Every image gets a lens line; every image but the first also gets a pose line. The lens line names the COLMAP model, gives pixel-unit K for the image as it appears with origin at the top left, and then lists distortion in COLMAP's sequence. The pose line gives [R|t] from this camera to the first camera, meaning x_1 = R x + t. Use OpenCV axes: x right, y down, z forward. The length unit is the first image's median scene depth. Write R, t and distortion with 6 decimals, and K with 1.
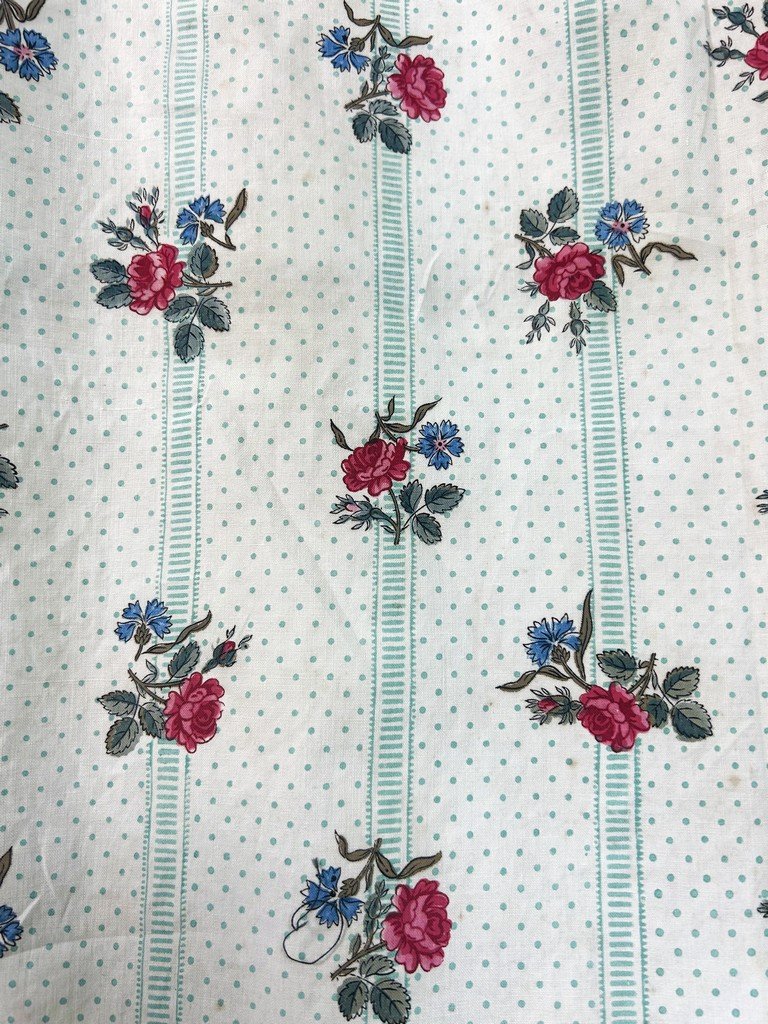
lens RADIAL K [[794.2, 0, 393.2], [0, 794.2, 506.7], [0, 0, 1]] dist [0.043858, -0.055827]
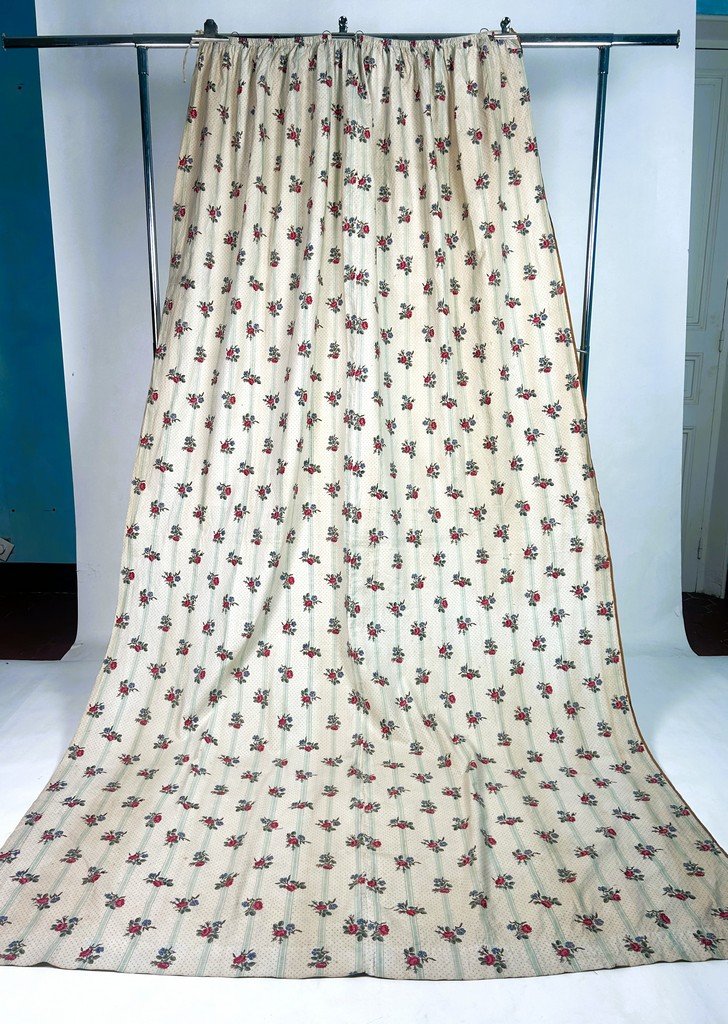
lens RADIAL K [[831.5, 0, 364.5], [0, 831.5, 517.7], [0, 0, 1]] dist [0.093725, -0.041251]
pose [[0.975678, -0.025736, 0.217692, -2.910991], [0.024959, 0.999669, 0.006321, -0.605183], [-0.217782, -0.000734, 0.975997, -8.208027]]
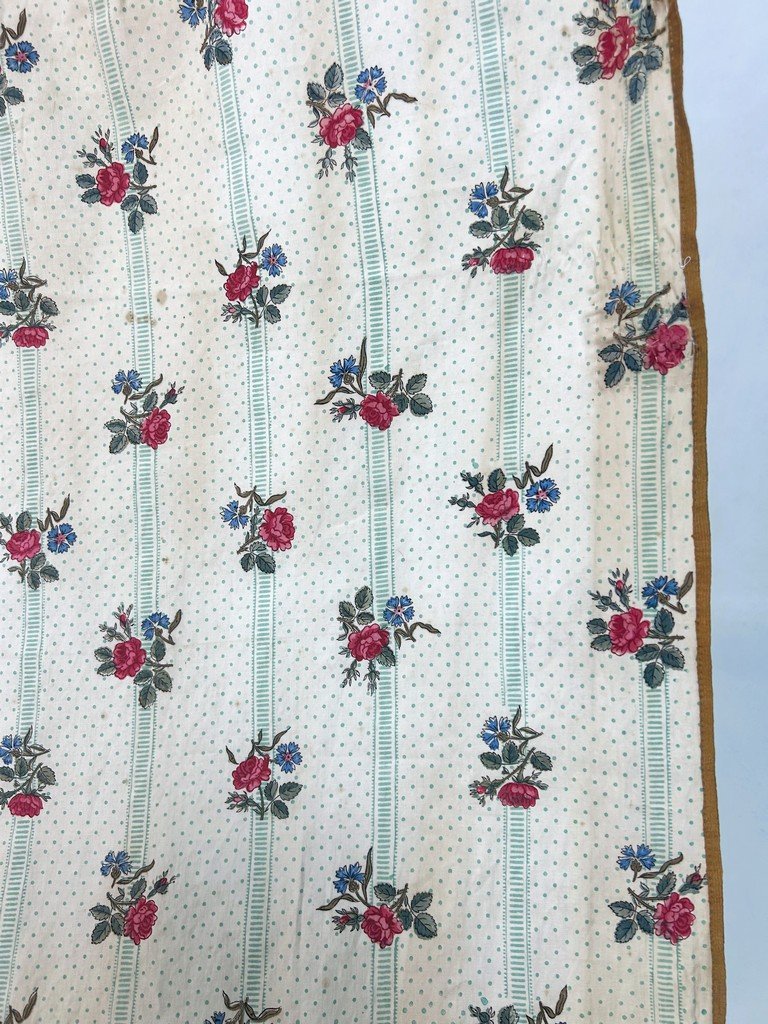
lens RADIAL K [[794.2, 0, 385.4], [0, 794.2, 535.2], [0, 0, 1]] dist [0.043858, -0.055827]
pose [[0.996509, -0.024516, 0.079807, 1.182691], [0.009145, 0.982214, 0.187543, 0.115957], [-0.082986, -0.186158, 0.979009, -0.962112]]
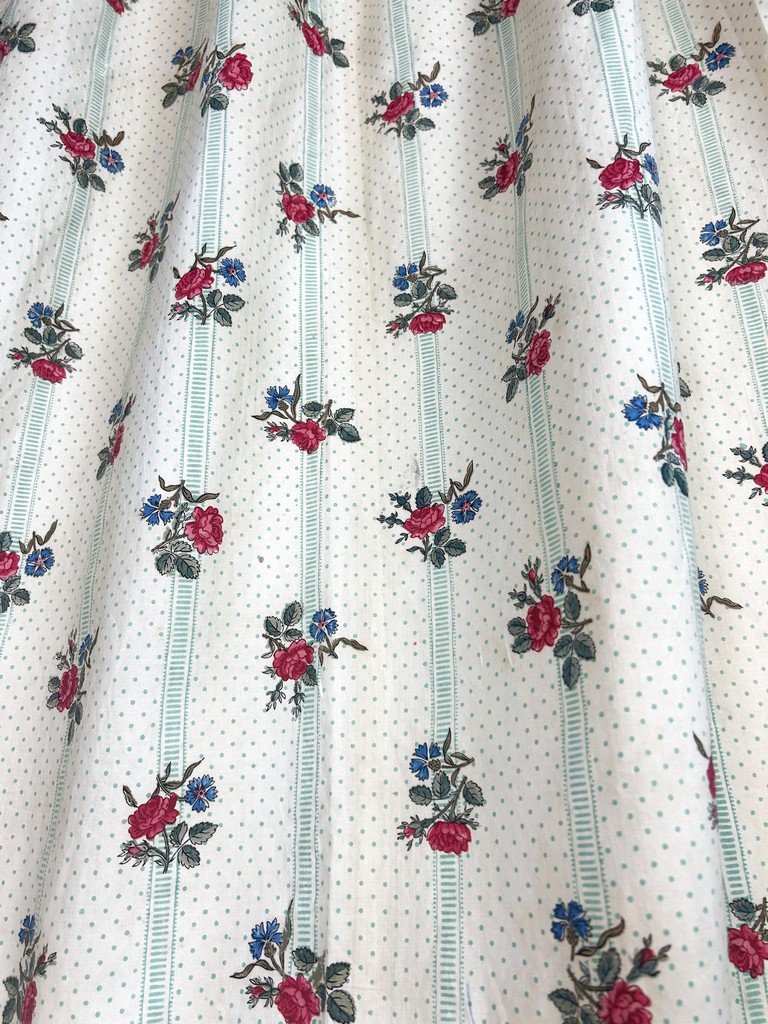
lens RADIAL K [[794.2, 0, 379.6], [0, 794.2, 505.4], [0, 0, 1]] dist [0.043858, -0.055827]
pose [[0.967357, -0.004899, 0.253369, -2.340451], [0.100944, 0.924518, -0.367529, -1.354914], [-0.232443, 0.381108, 0.894833, -0.113374]]
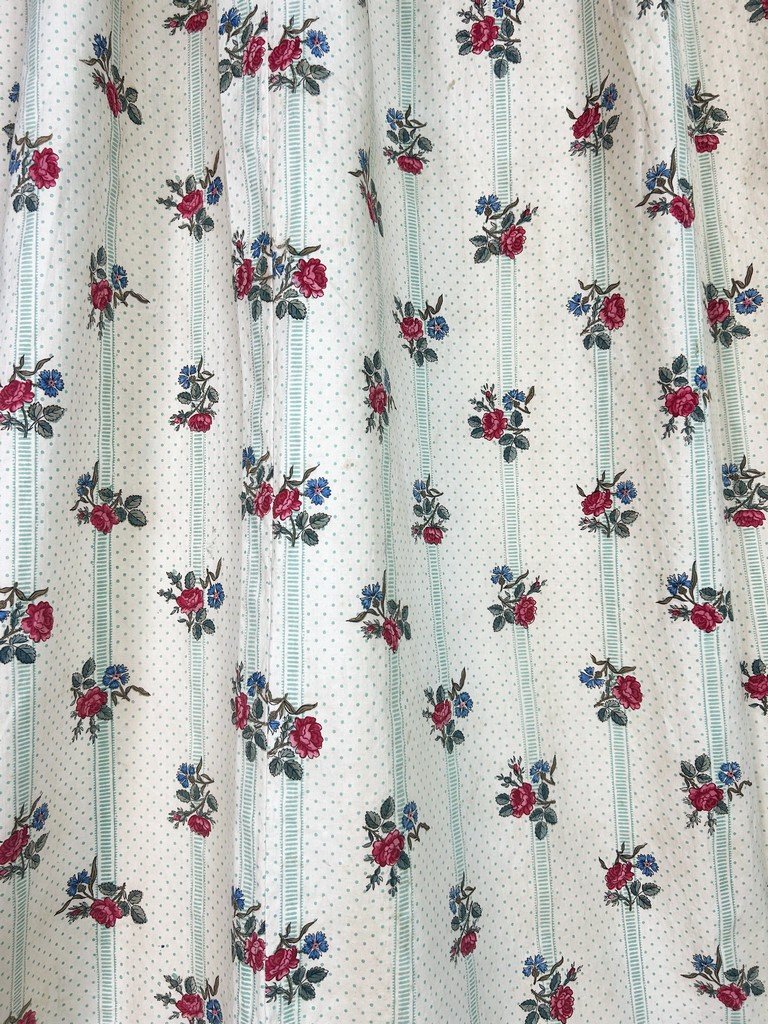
lens RADIAL K [[794.2, 0, 374.5], [0, 794.2, 495.9], [0, 0, 1]] dist [0.043858, -0.055827]
pose [[0.986534, -0.035122, 0.159741, -1.023419], [0.042714, 0.998103, -0.044343, -2.070026], [-0.157880, 0.050569, 0.986163, -1.045063]]
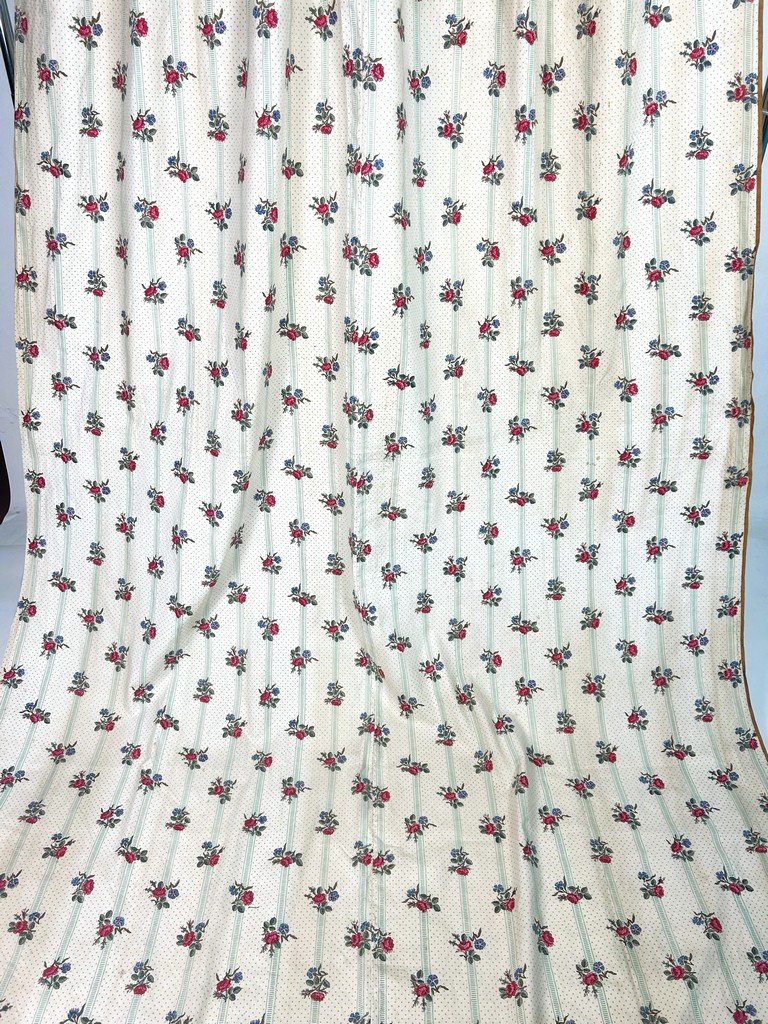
lens RADIAL K [[794.2, 0, 376.7], [0, 794.2, 535.2], [0, 0, 1]] dist [0.043858, -0.055827]
pose [[0.980511, -0.102642, 0.167519, -1.930809], [0.024904, 0.910728, 0.412254, -2.117807], [-0.194879, -0.400048, 0.895536, -4.544504]]
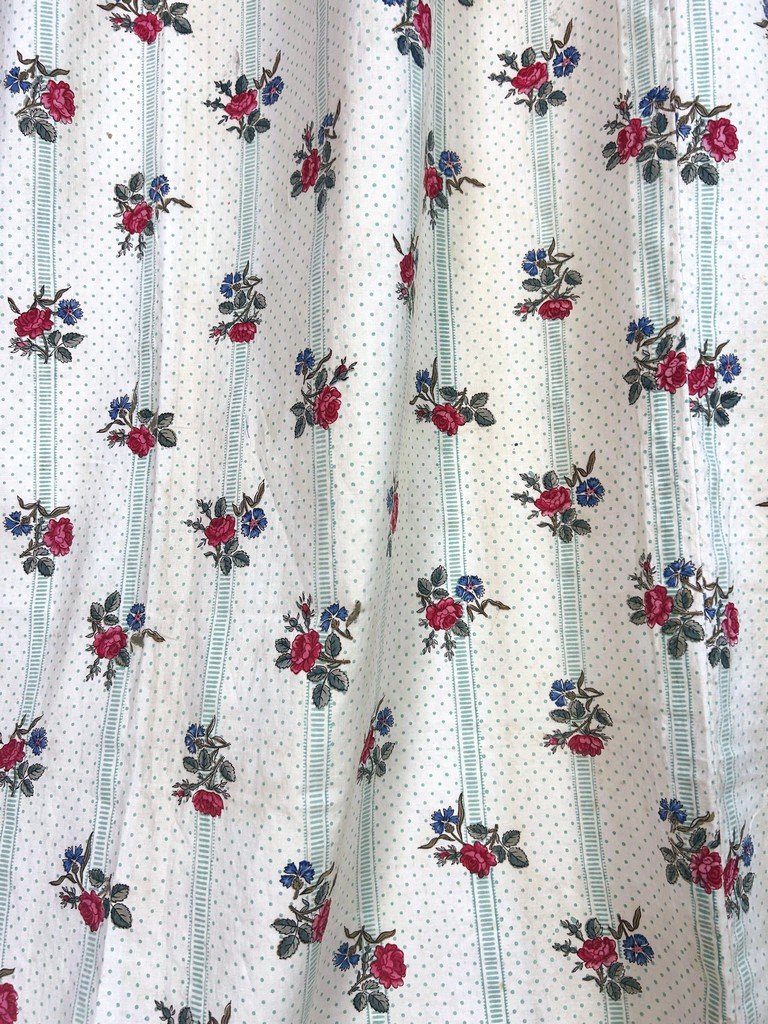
lens RADIAL K [[794.2, 0, 376.2], [0, 794.2, 513.9], [0, 0, 1]] dist [0.043858, -0.055827]
pose [[0.955819, -0.062906, 0.287145, -2.163876], [0.081338, 0.995292, -0.052706, -0.777076], [-0.282477, 0.073733, 0.956436, -0.592898]]
